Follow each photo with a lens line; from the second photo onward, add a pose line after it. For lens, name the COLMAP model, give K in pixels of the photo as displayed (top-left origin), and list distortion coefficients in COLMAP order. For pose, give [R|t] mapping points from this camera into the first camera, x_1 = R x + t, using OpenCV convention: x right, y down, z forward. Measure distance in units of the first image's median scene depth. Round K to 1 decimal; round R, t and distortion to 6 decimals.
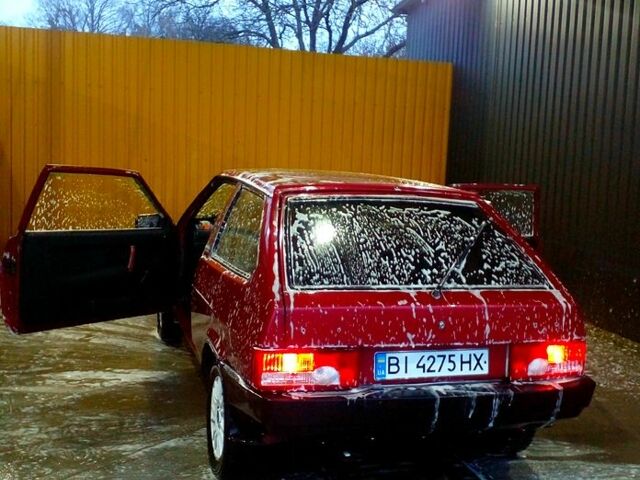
lens RADIAL K [[693.7, 0, 331.2], [0, 693.7, 241.5], [0, 0, 1]] dist [0.128808, -0.325103]
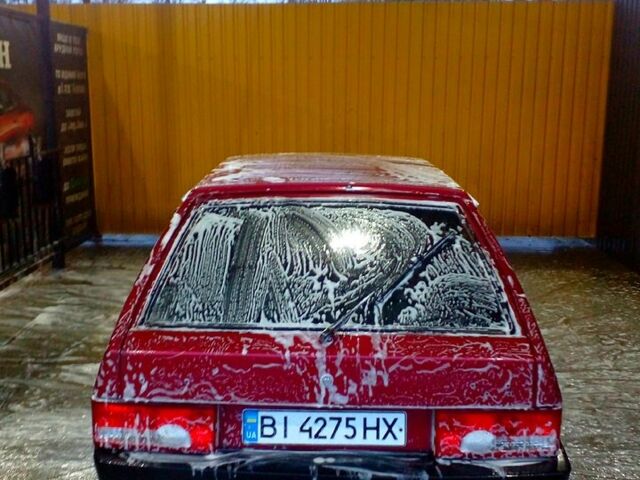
lens RADIAL K [[693.7, 0, 331.2], [0, 693.7, 241.5], [0, 0, 1]] dist [0.128808, -0.325103]
pose [[0.949904, 0.023368, -0.311668, 0.378782], [-0.003228, 0.997881, 0.064980, -0.077266], [0.312526, -0.060719, 0.947967, 0.278524]]
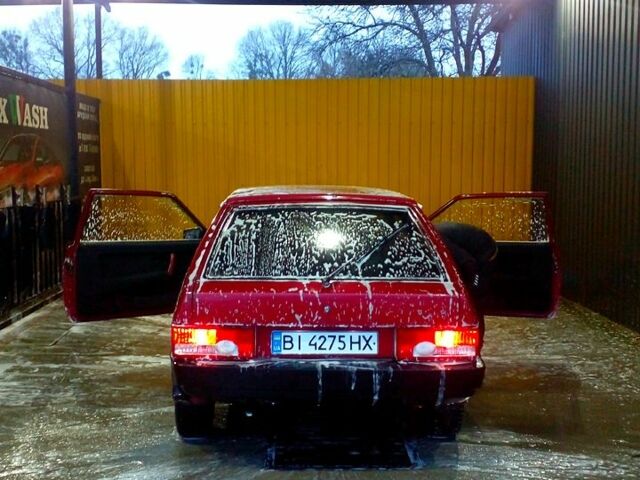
lens RADIAL K [[683.2, 0, 311.8], [0, 683.2, 240.8], [0, 0, 1]] dist [0.063864, -0.022933]
pose [[0.958182, -0.017165, -0.285644, 0.446589], [0.007498, 0.999363, -0.034903, 0.042552], [0.286061, 0.031302, 0.957700, -0.113277]]
